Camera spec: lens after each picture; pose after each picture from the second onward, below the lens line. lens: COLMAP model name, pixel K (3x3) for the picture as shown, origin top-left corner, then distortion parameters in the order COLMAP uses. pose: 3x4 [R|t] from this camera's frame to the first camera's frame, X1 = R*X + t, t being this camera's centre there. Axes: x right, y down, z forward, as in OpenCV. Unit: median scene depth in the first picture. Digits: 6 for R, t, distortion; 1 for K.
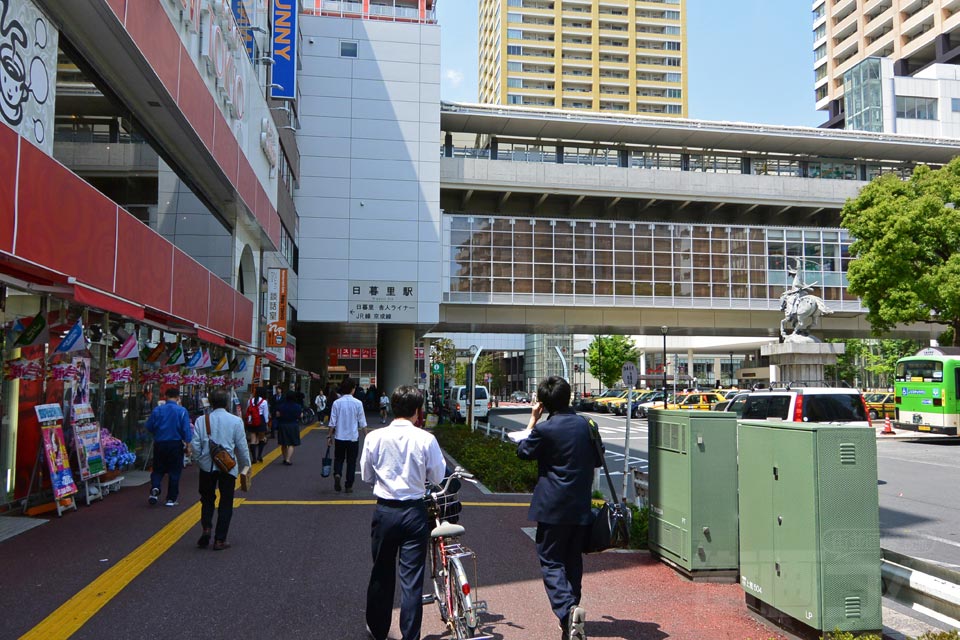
lens RADIAL K [[779.0, 0, 472.5], [0, 779.0, 316.2], [0, 0, 1]] dist [0.012606, -0.024586]
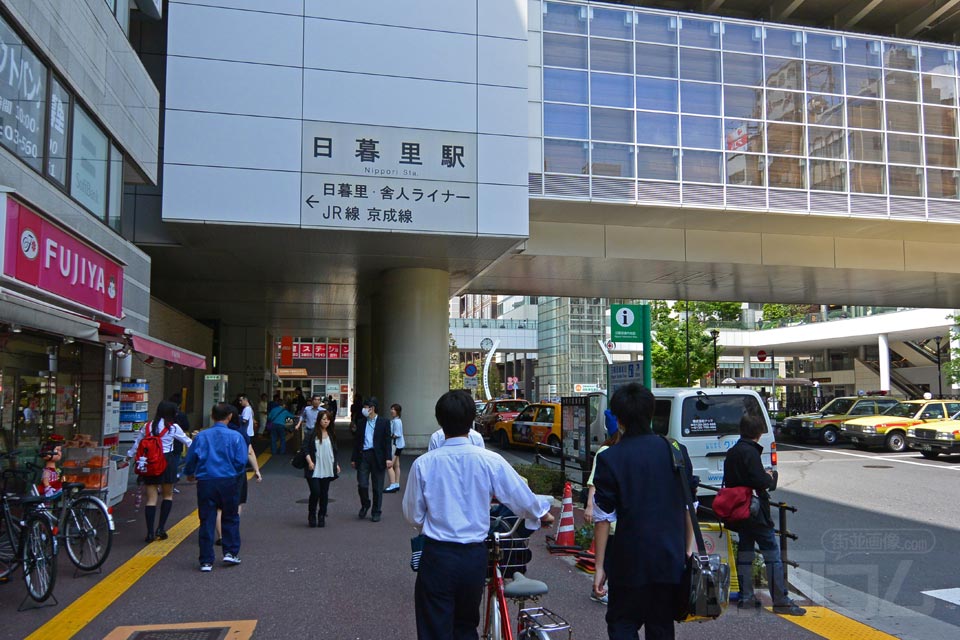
lens RADIAL K [[743.7, 0, 489.6], [0, 743.7, 329.6], [0, 0, 1]] dist [0.003731, -0.001910]
pose [[0.997090, 0.001797, 0.076218, -0.051456], [-0.001705, 0.999998, -0.001268, 0.032164], [-0.076220, 0.001134, 0.997090, 0.340523]]
